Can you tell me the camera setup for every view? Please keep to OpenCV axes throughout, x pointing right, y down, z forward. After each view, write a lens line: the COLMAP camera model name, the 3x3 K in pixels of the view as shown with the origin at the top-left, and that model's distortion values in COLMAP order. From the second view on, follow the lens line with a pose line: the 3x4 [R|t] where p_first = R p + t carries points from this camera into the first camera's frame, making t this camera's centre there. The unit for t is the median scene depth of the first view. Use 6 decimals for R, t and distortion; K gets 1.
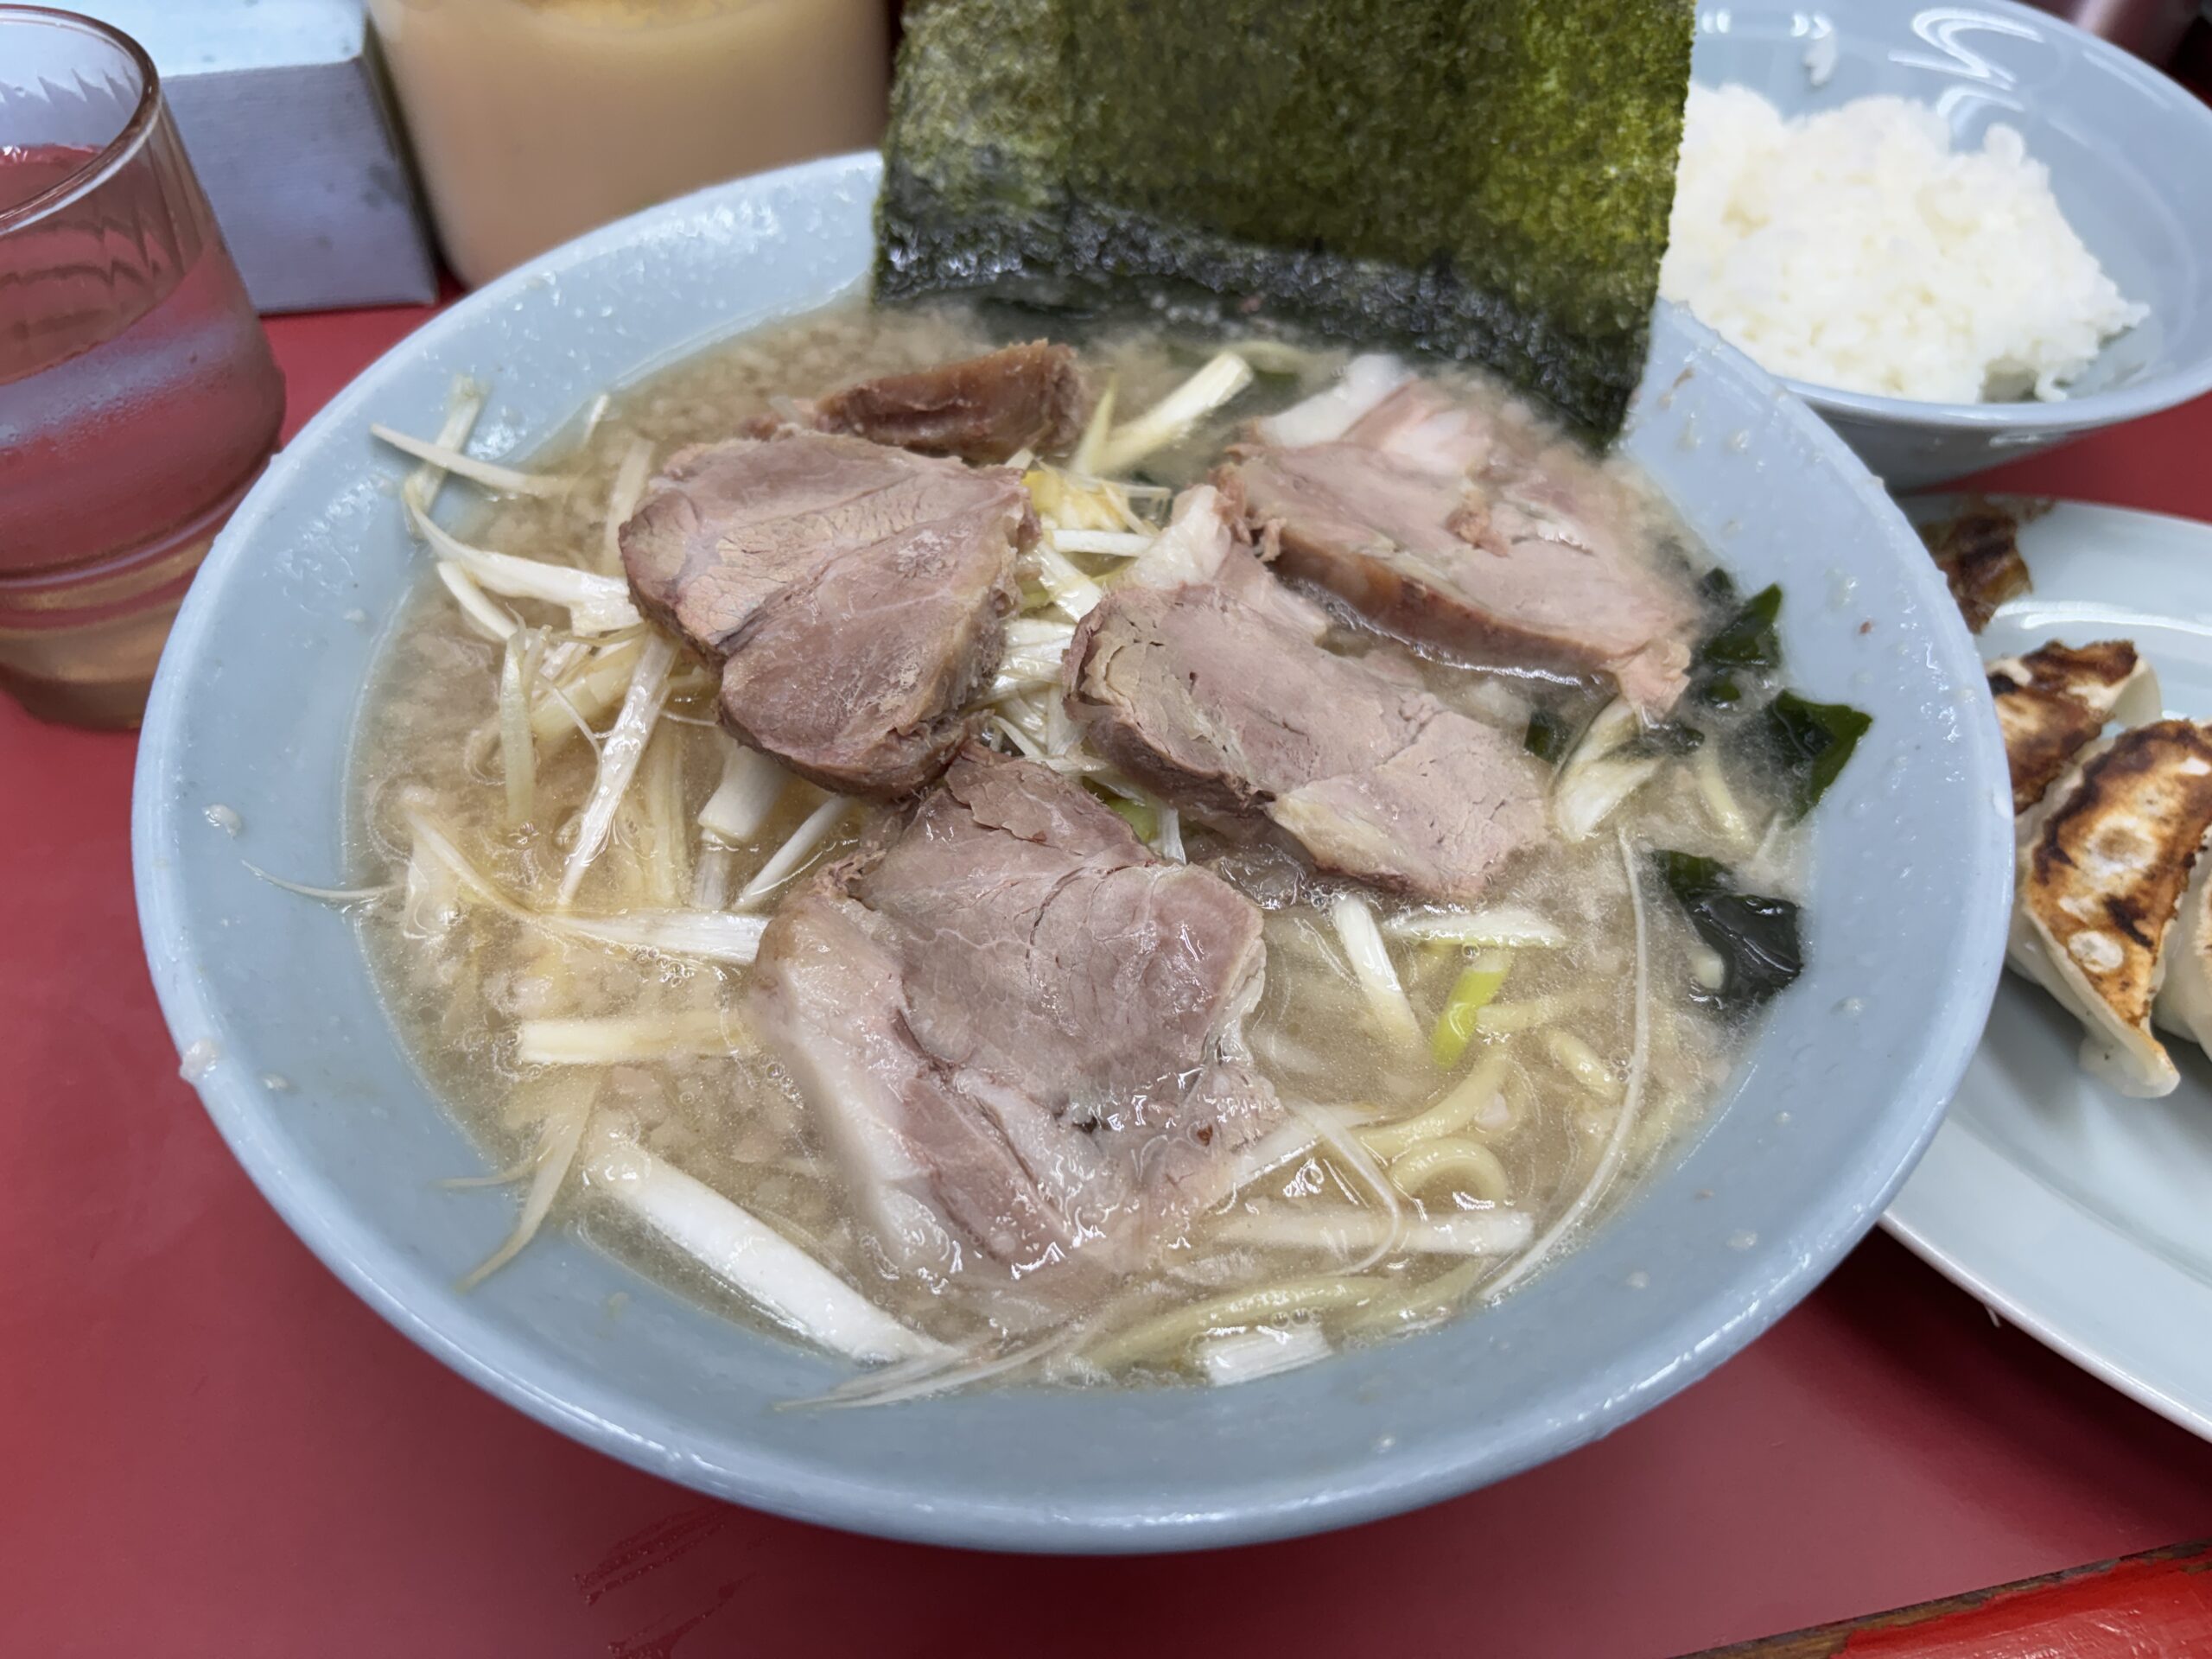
lens RADIAL K [[1742.0, 0, 1106.0], [0, 1742.0, 829.5], [0, 0, 1]] dist [-0.007791, -0.016146]
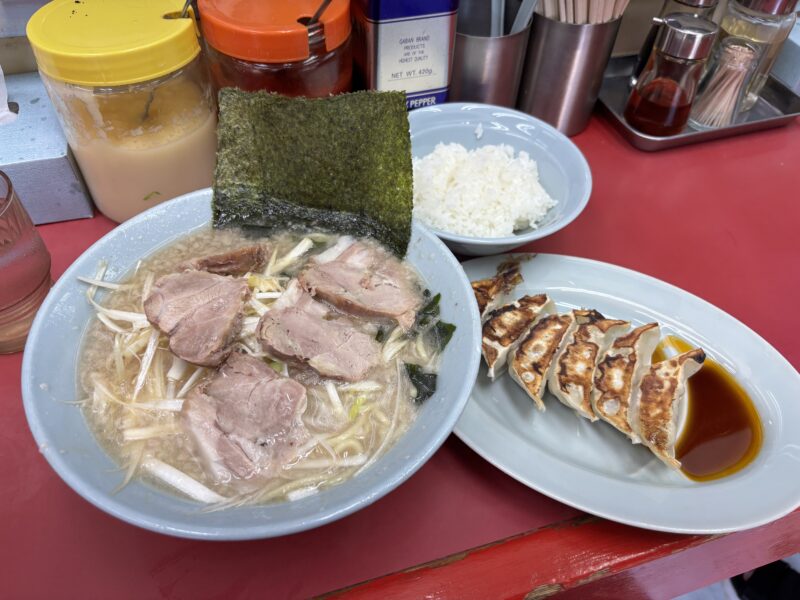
lens RADIAL K [[606.0, 0, 401.6], [0, 606.0, 316.1], [0, 0, 1]] dist [0.065970, -0.113231]
pose [[0.995155, -0.071248, 0.067746, 0.204570], [0.071972, 0.997372, -0.008301, -0.085295], [-0.066977, 0.013137, 0.997668, -0.419633]]
